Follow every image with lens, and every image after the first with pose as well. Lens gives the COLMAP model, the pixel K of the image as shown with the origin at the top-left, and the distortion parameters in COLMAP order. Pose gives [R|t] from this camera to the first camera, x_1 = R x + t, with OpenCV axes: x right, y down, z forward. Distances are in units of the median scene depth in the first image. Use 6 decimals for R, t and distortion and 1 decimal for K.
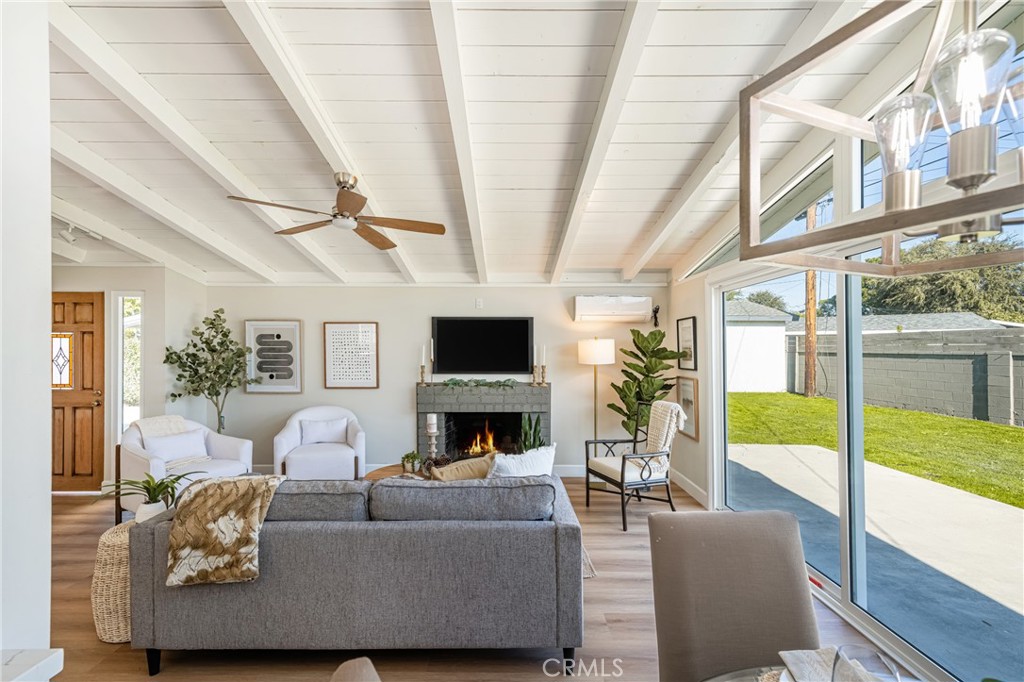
lens RADIAL K [[435.2, 0, 512.1], [0, 435.2, 348.5], [0, 0, 1]] dist [0.003108, -0.000037]
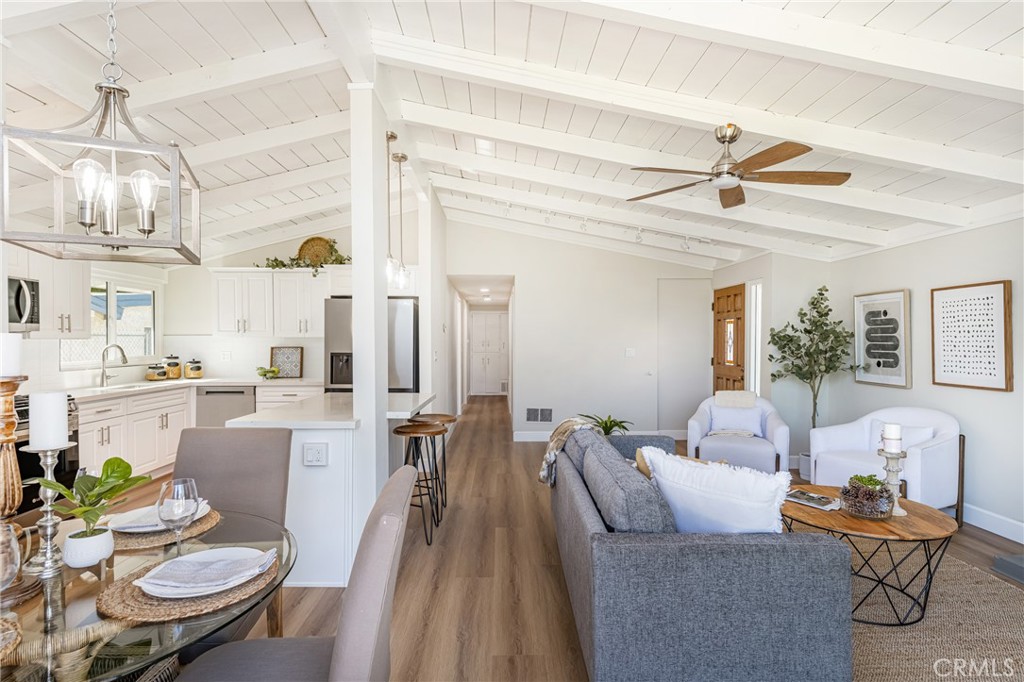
lens RADIAL K [[524.4, 0, 514.9], [0, 524.4, 347.9], [0, 0, 1]] dist [0.004500, 0.000254]
pose [[0.024127, 0.012966, -0.999625, 0.402607], [-0.000942, 0.999916, 0.012947, 0.023493], [0.999708, 0.000630, 0.024137, 0.310872]]
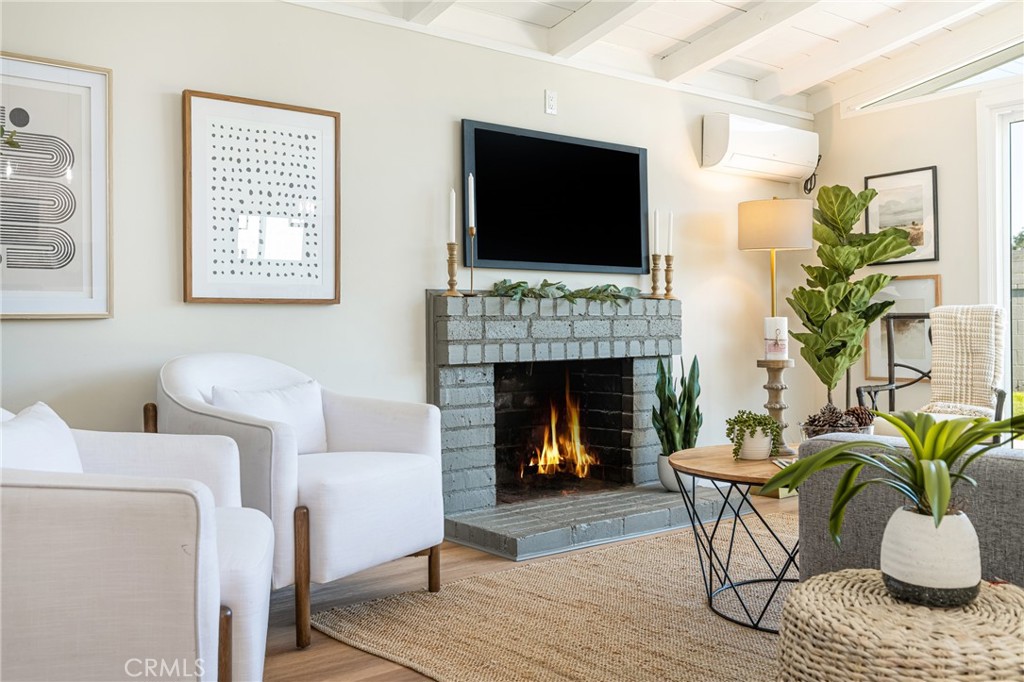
lens RADIAL K [[899.9, 0, 515.8], [0, 899.9, 334.6], [0, 0, 1]] dist [0.007763, 0.004465]
pose [[0.796615, -0.015288, 0.604294, -0.642395], [0.010190, 0.999878, 0.011863, 0.111312], [-0.604401, -0.003292, 0.796673, 0.339682]]
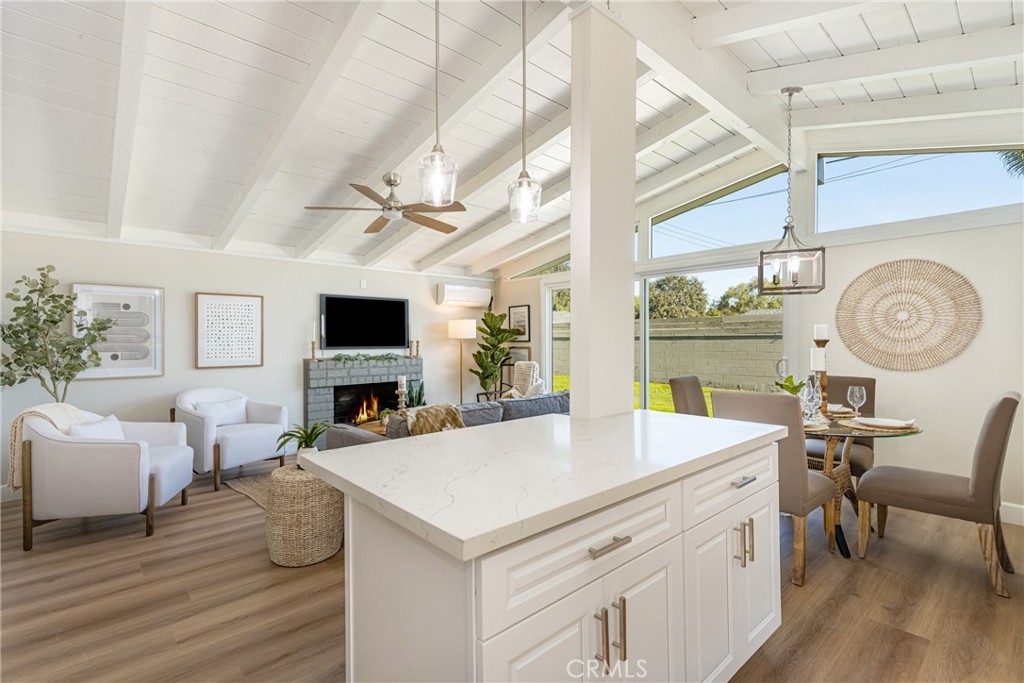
lens RADIAL K [[462.2, 0, 510.0], [0, 462.2, 340.2], [0, 0, 1]] dist [0.005643, 0.000644]
pose [[0.746652, -0.005863, 0.665189, -0.583572], [0.005955, 0.999980, 0.002128, 0.036887], [-0.665188, 0.002372, 0.746672, -0.108820]]
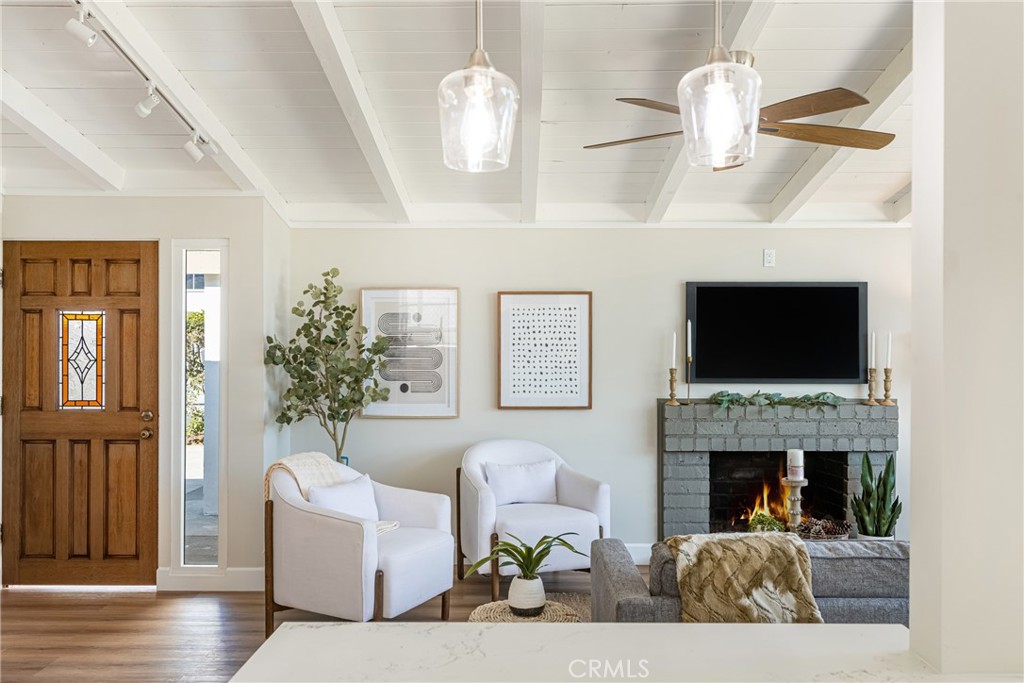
lens RADIAL K [[871.6, 0, 521.4], [0, 871.6, 339.8], [0, 0, 1]] dist [0.015743, -0.005084]
pose [[0.999911, -0.000951, -0.013283, -0.389009], [0.000972, 0.999998, 0.001574, -0.000014], [0.013281, -0.001587, 0.999911, -0.134840]]
